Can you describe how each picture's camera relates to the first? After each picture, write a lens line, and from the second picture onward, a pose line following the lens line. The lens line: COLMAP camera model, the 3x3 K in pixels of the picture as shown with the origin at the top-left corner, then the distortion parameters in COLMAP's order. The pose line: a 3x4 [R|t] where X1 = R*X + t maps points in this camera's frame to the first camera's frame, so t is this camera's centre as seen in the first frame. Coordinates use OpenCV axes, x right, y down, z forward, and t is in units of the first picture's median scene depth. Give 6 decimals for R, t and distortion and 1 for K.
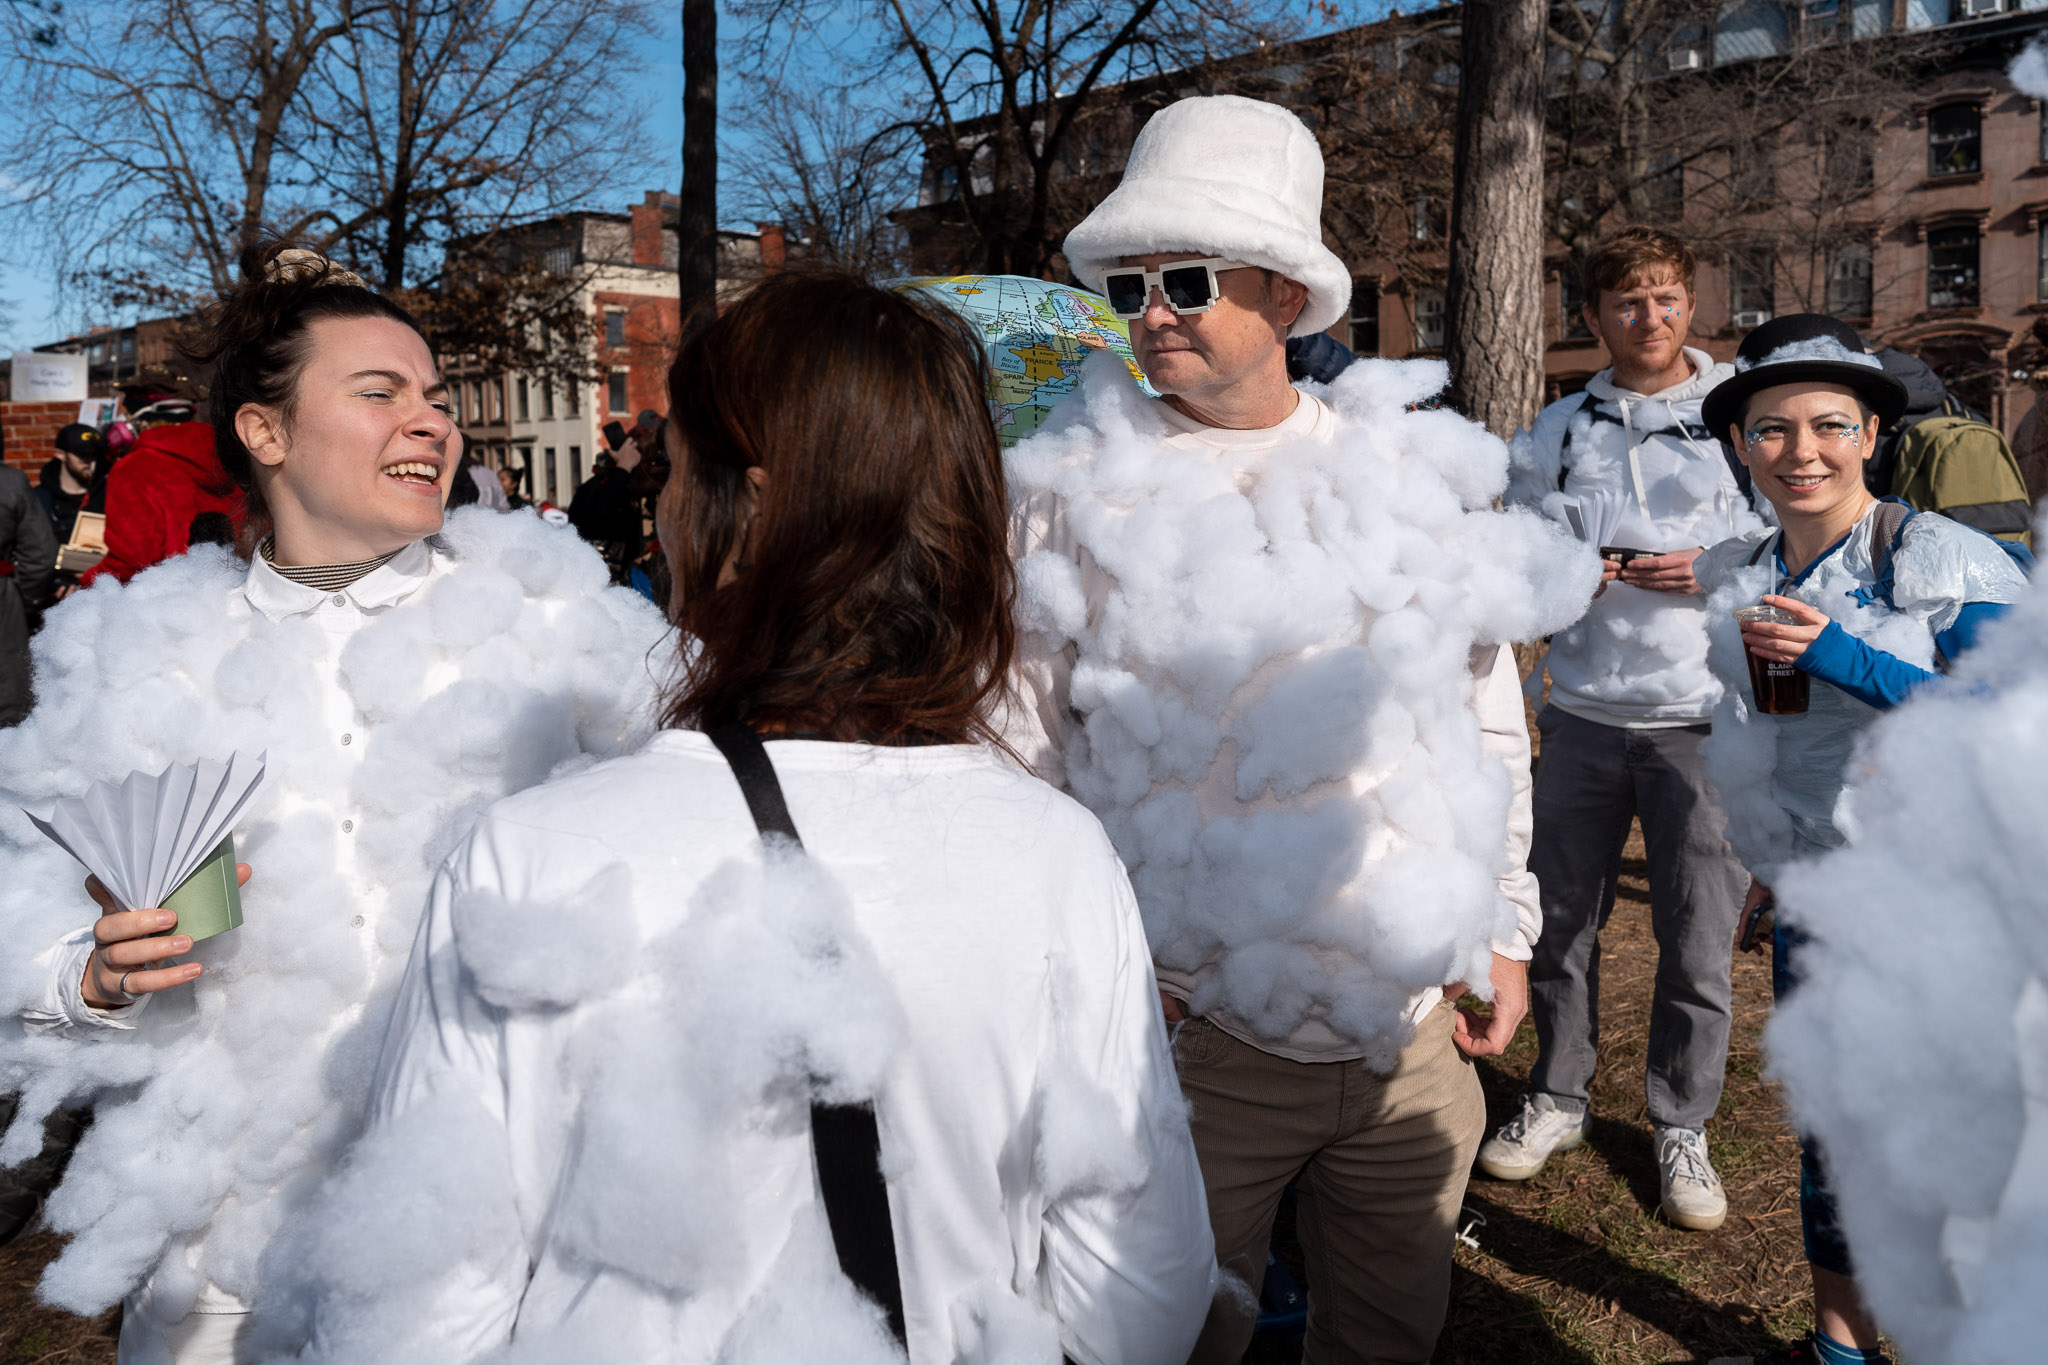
lens RADIAL K [[1468.9, 0, 1112.5], [0, 1468.9, 570.2], [0, 0, 1]] dist [0.023863, -0.001666]
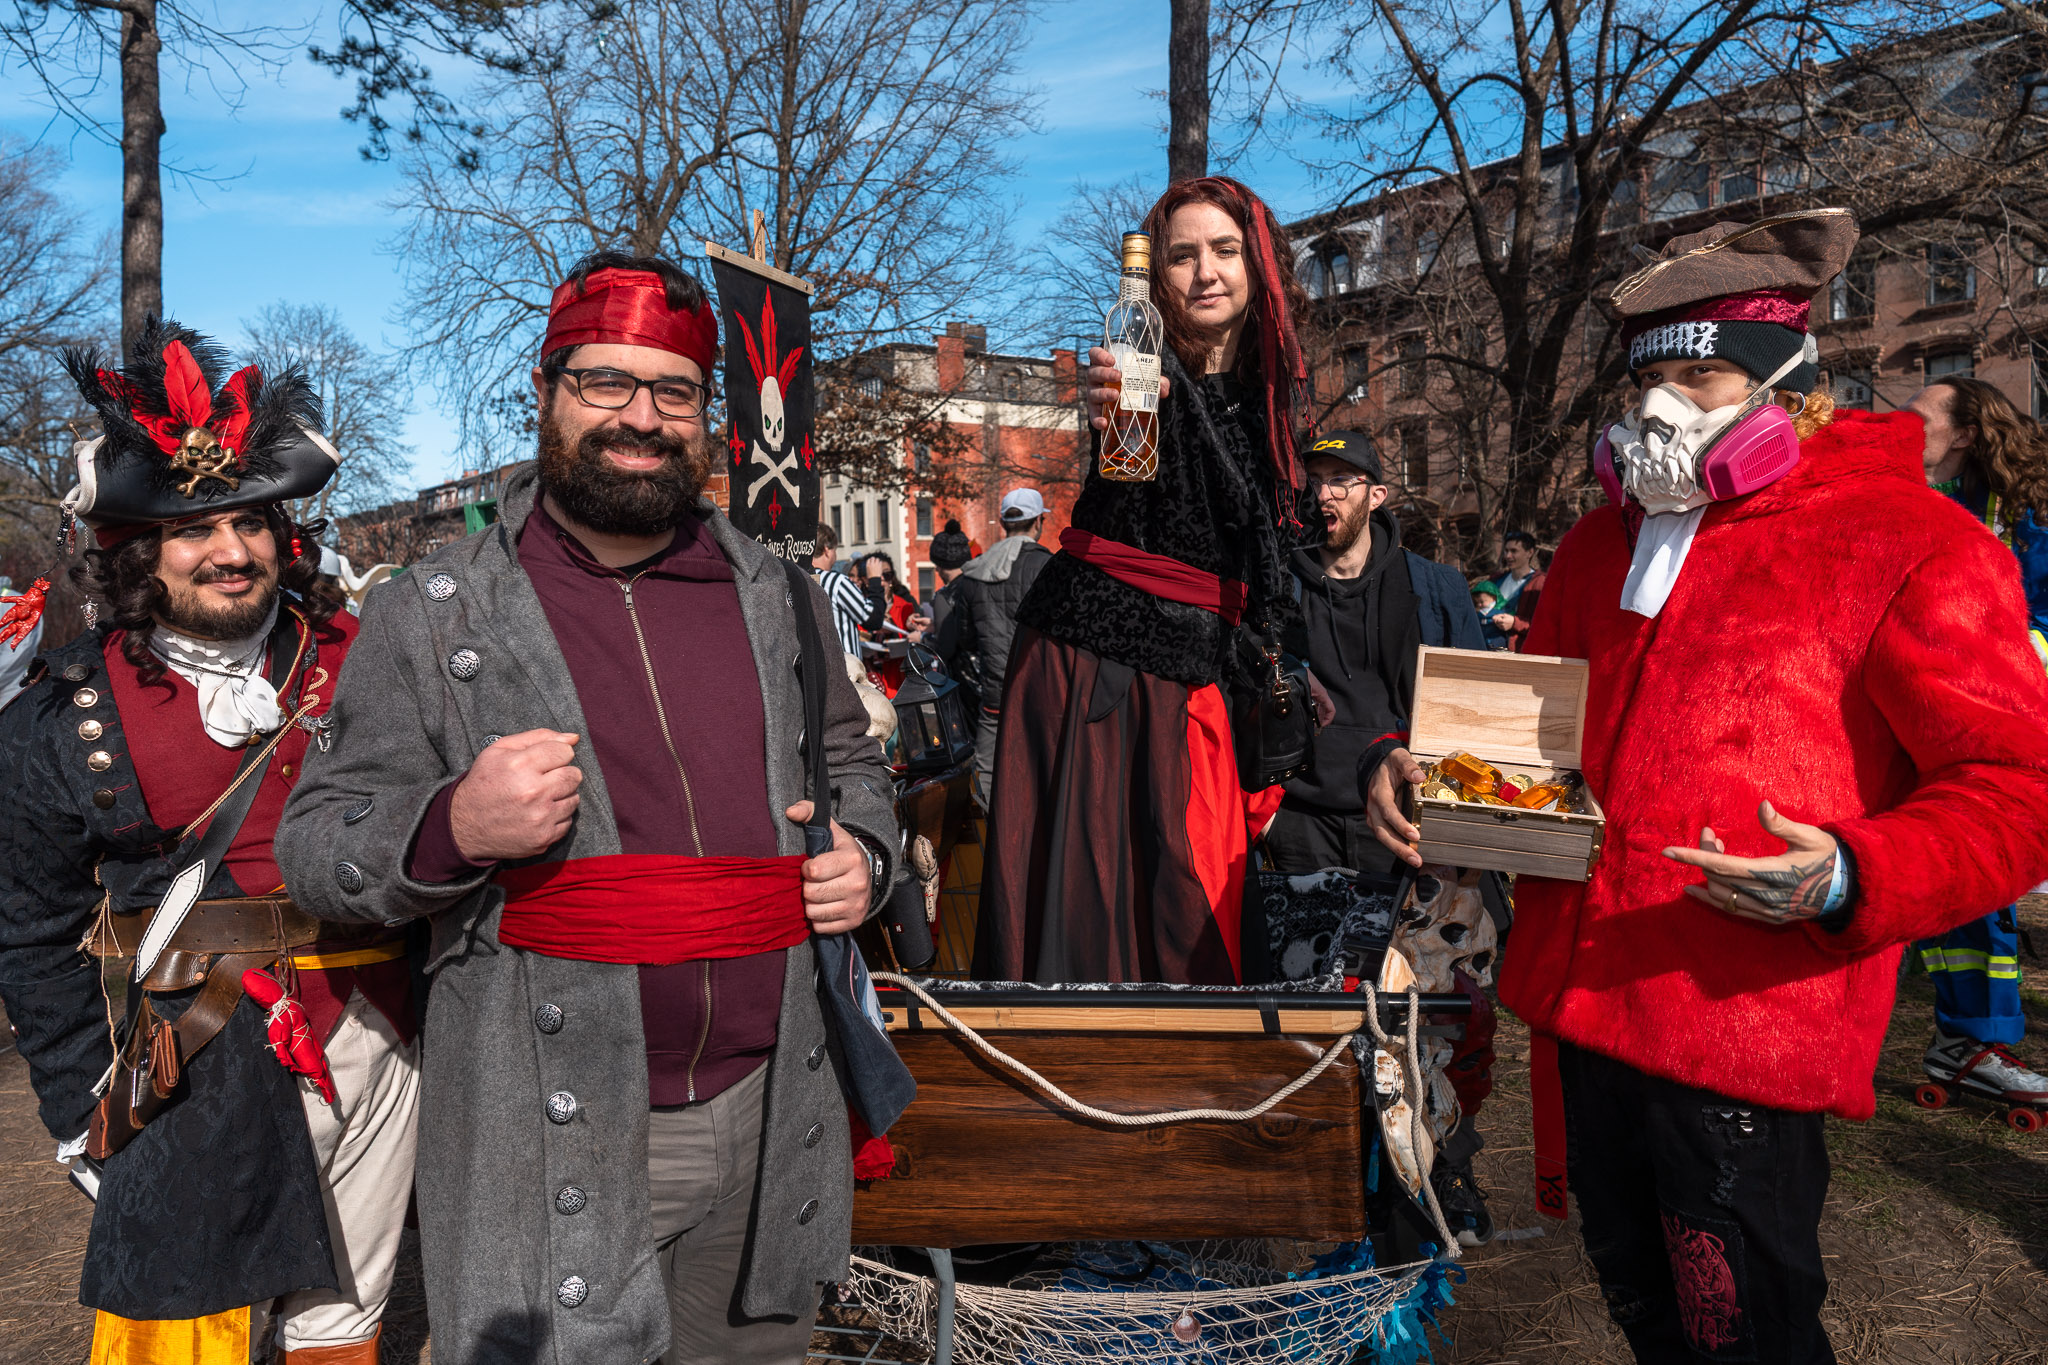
lens RADIAL K [[1306.8, 0, 1020.6], [0, 1306.8, 686.3], [0, 0, 1]] dist [0.011588, 0.001572]
pose [[0.983372, 0.001596, -0.181596, -0.154868], [-0.000419, 0.999979, 0.006518, -0.011127], [0.181602, -0.006333, 0.983352, 0.162759]]
